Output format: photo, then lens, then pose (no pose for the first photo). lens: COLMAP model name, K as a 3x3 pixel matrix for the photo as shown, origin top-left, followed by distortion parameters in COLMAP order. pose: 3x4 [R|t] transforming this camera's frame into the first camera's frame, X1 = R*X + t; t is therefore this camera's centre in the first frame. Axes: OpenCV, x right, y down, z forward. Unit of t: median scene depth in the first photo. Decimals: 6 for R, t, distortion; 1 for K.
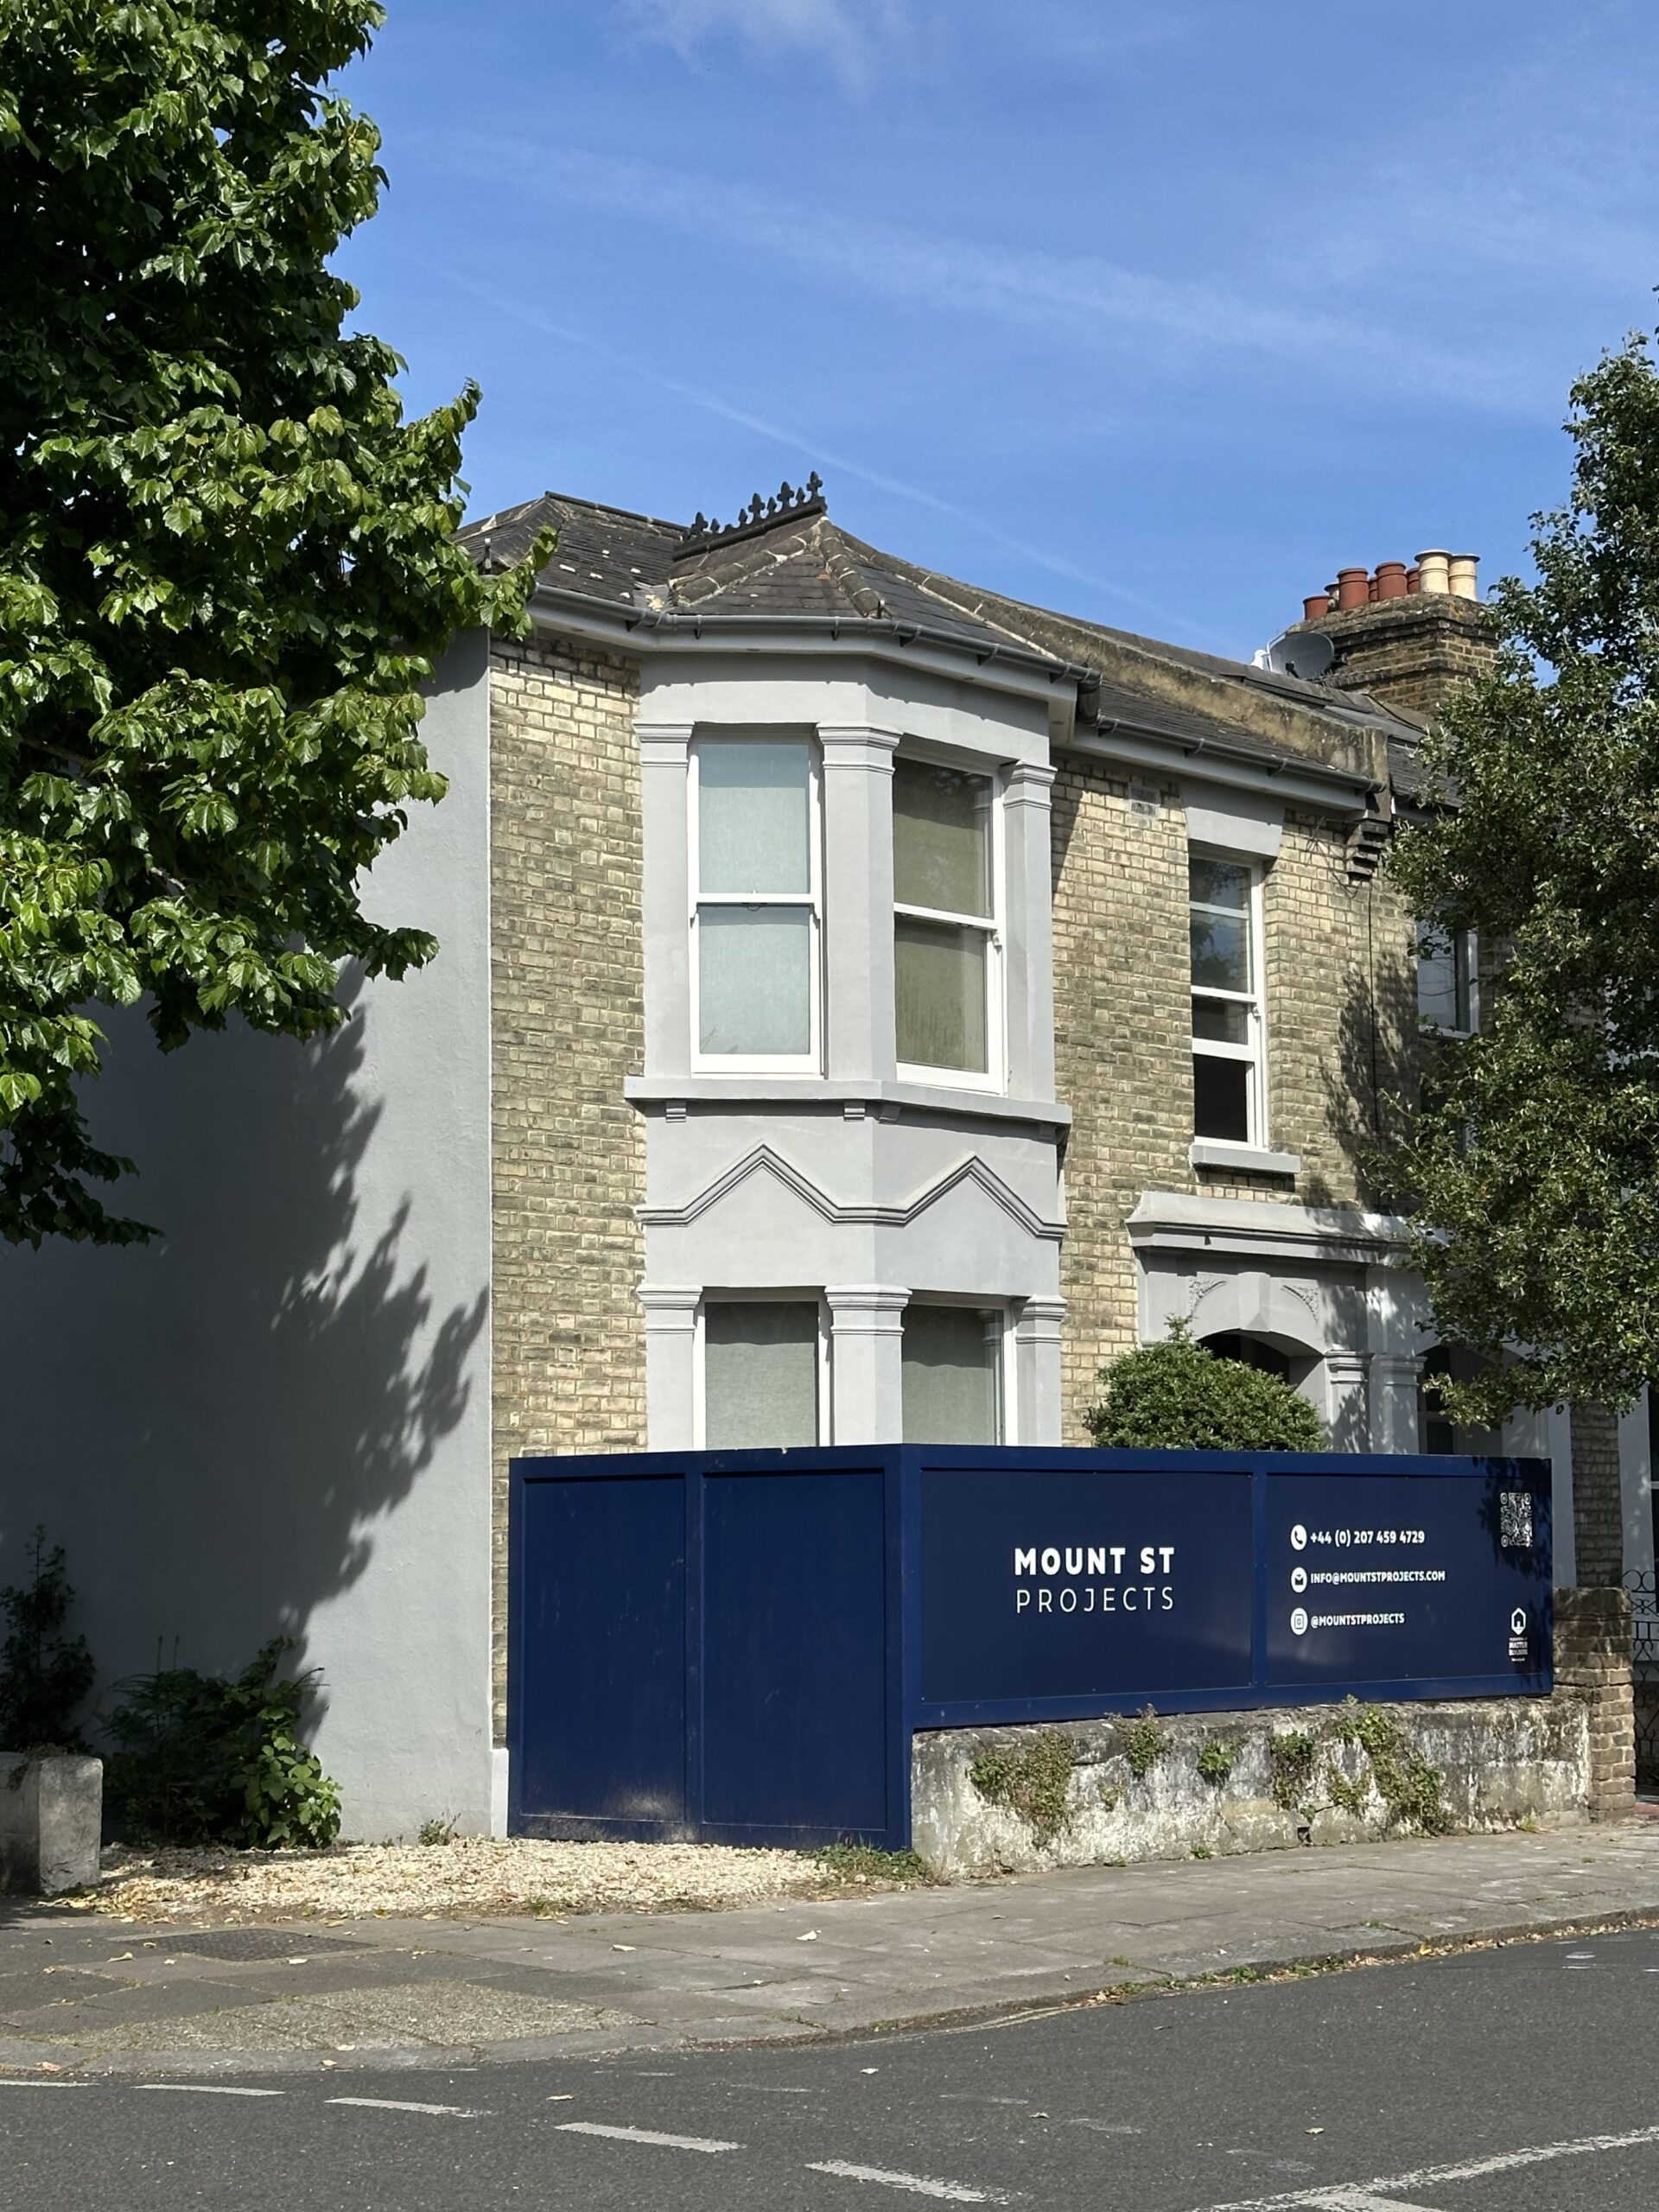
lens RADIAL K [[3678.4, 0, 851.8], [0, 3678.4, 1106.4], [0, 0, 1]] dist [0.127249, 0.000000]
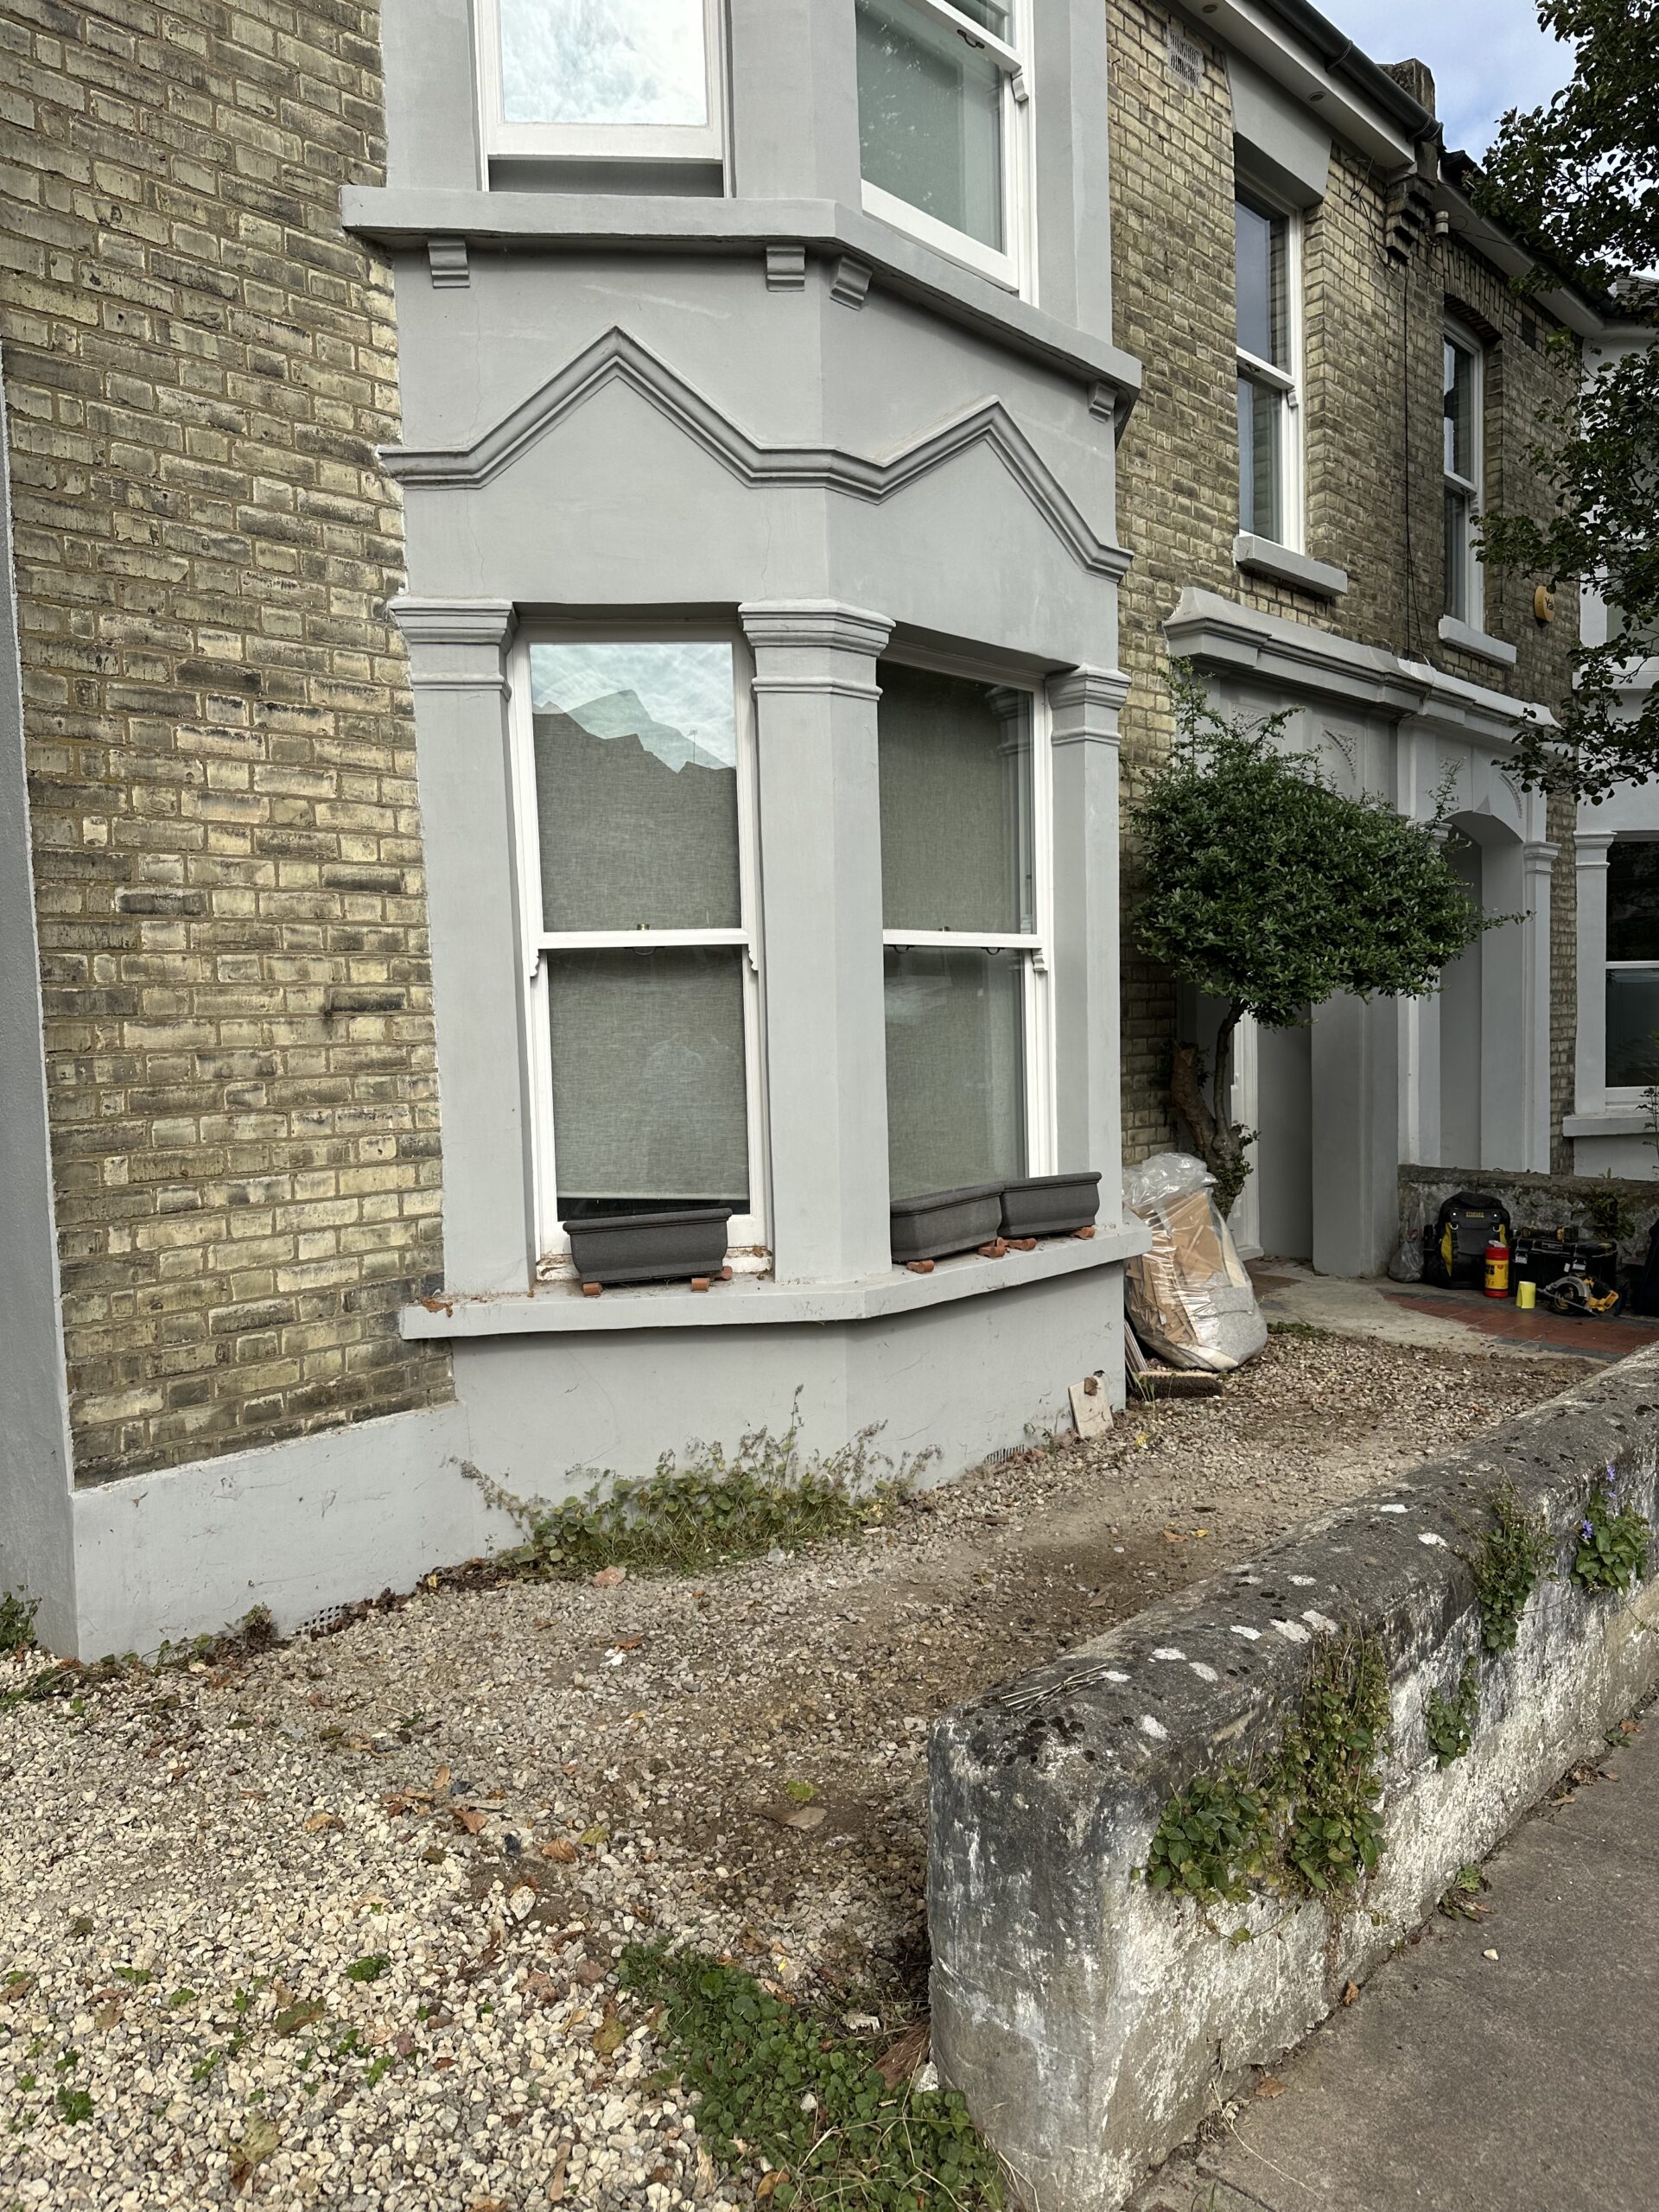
lens RADIAL K [[1567.1, 0, 841.4], [0, 1567.1, 1120.0], [0, 0, 1]] dist [0.023466, -0.025720]
pose [[0.999827, -0.018188, -0.003774, 0.007618], [0.018570, 0.983529, 0.179794, 0.083463], [0.000441, -0.179833, 0.983697, 0.756461]]
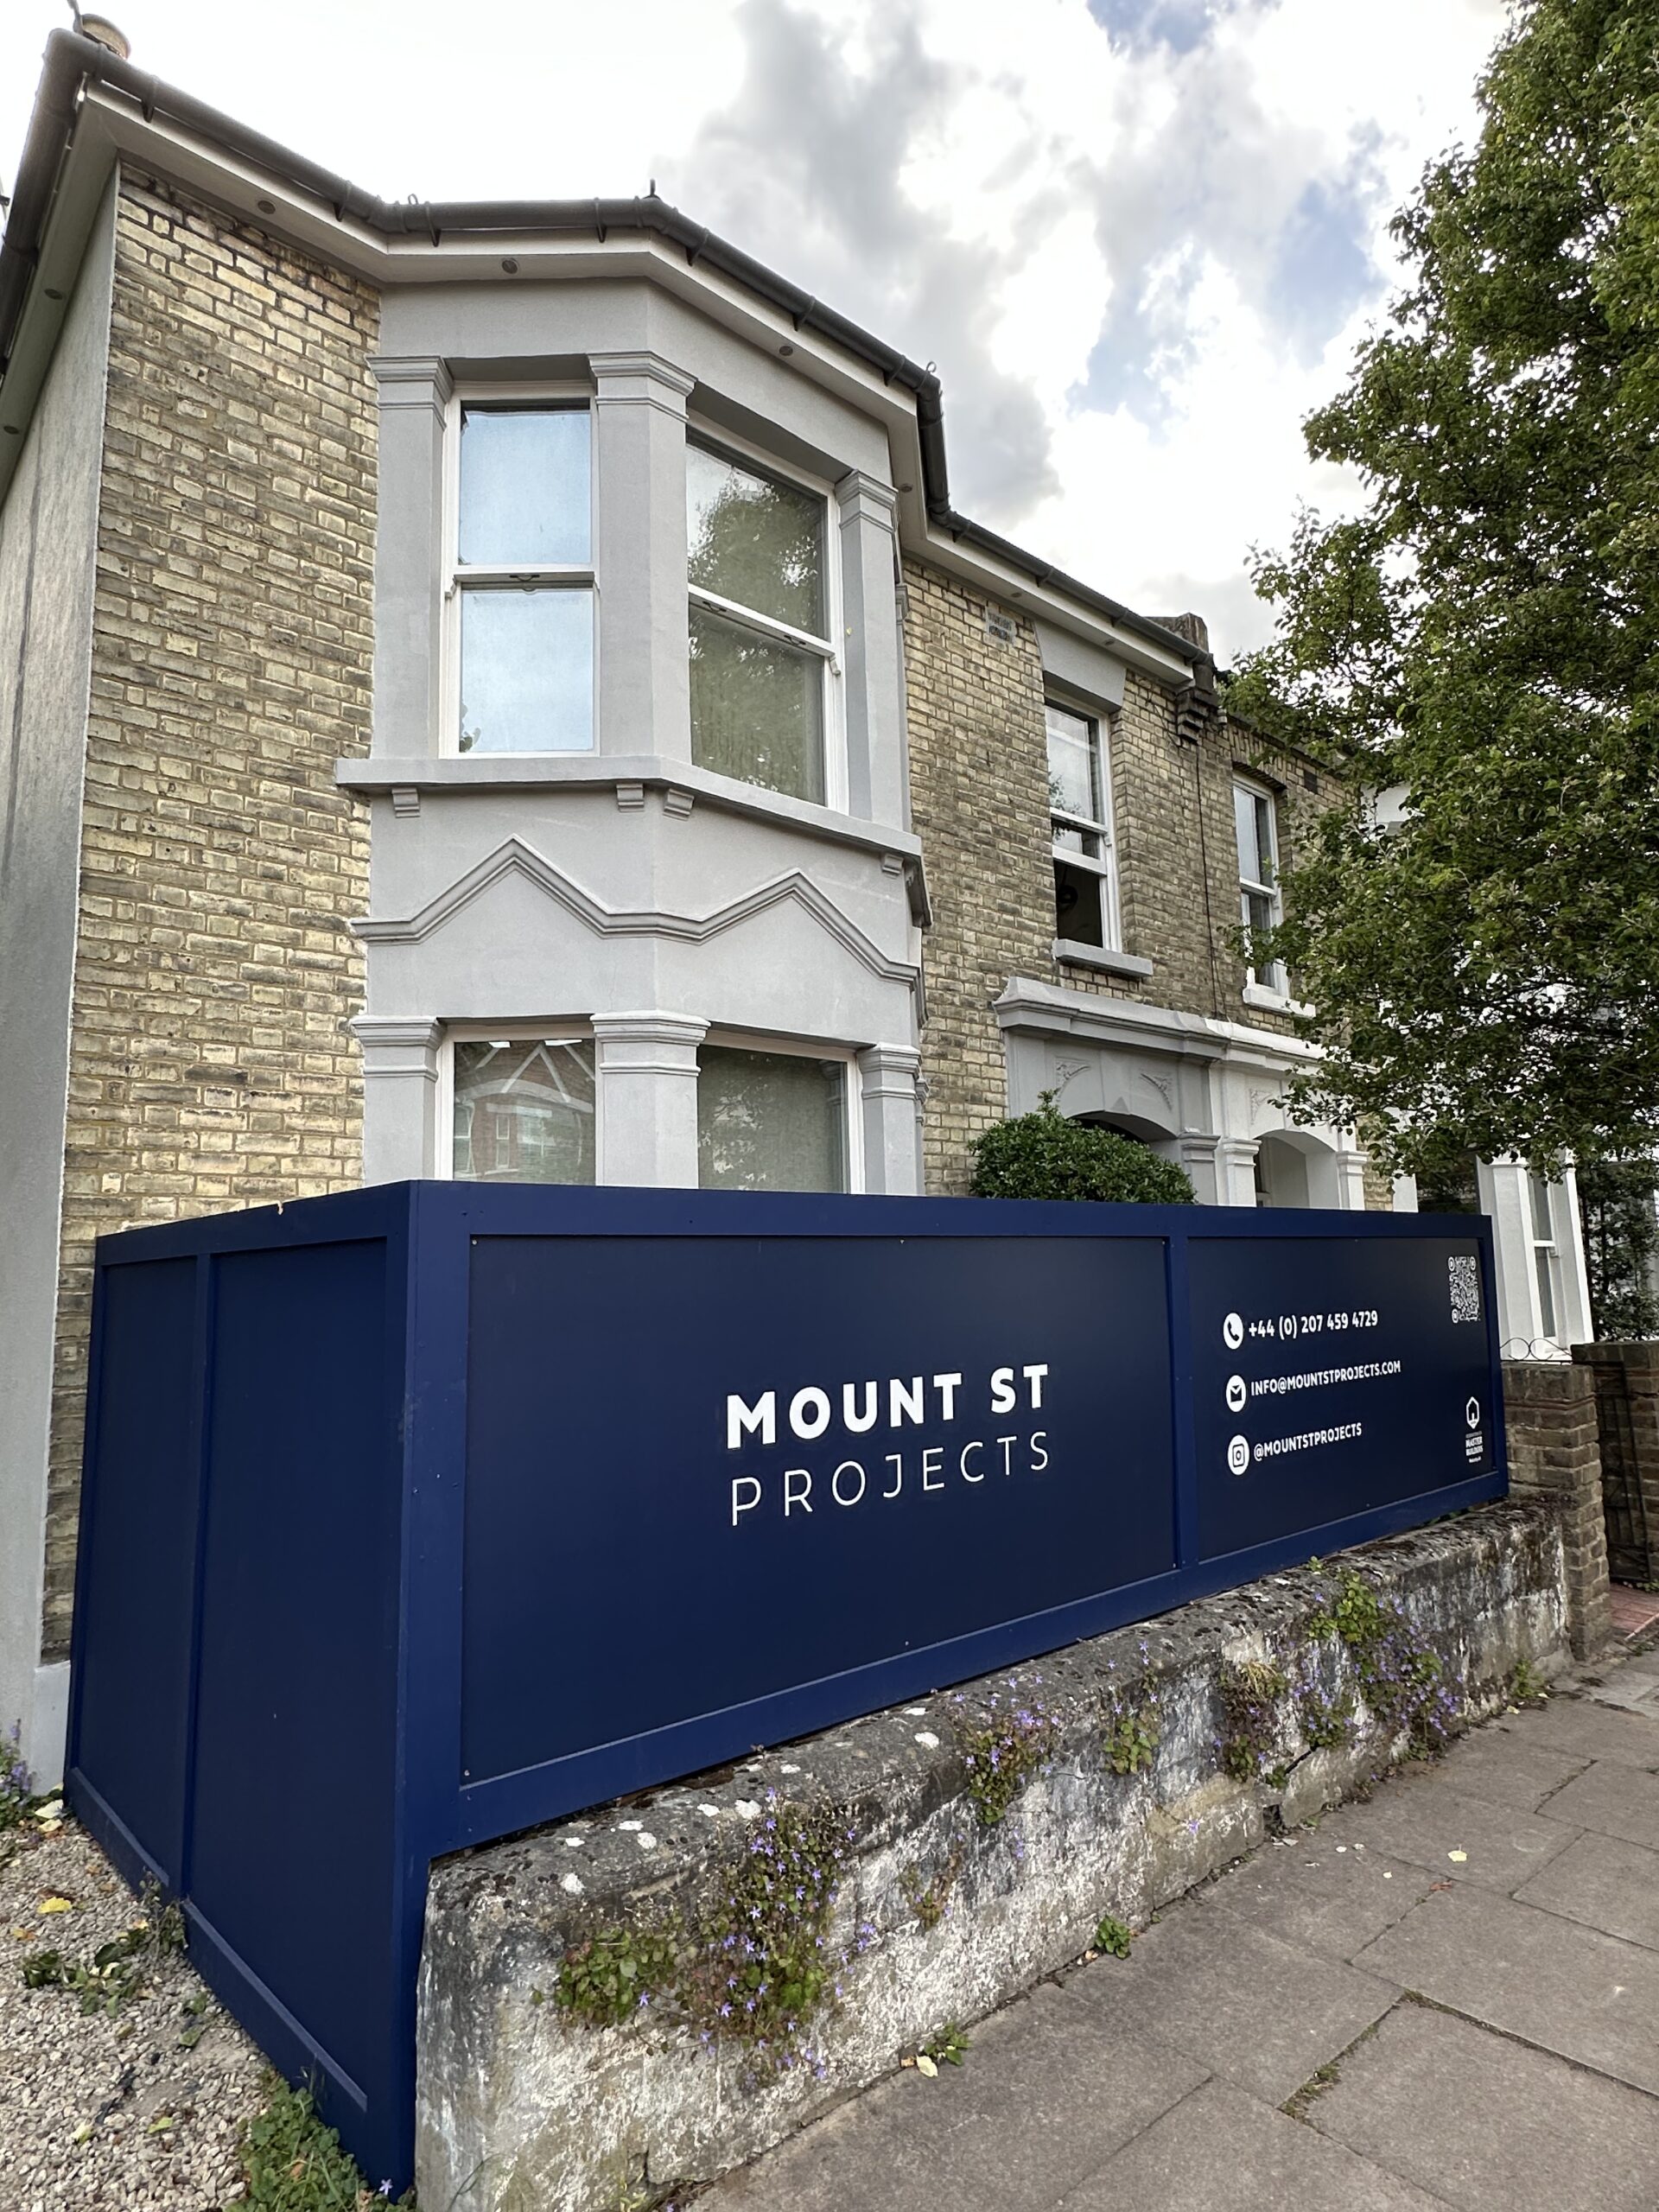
lens RADIAL K [[1239.2, 0, 830.5], [0, 1239.2, 1112.0], [0, 0, 1]] dist [0.003595, -0.002447]
pose [[0.996189, -0.028179, -0.082542, 0.064995], [0.027158, 0.999540, -0.013470, 0.075058], [0.082883, 0.011177, 0.996497, 0.741865]]
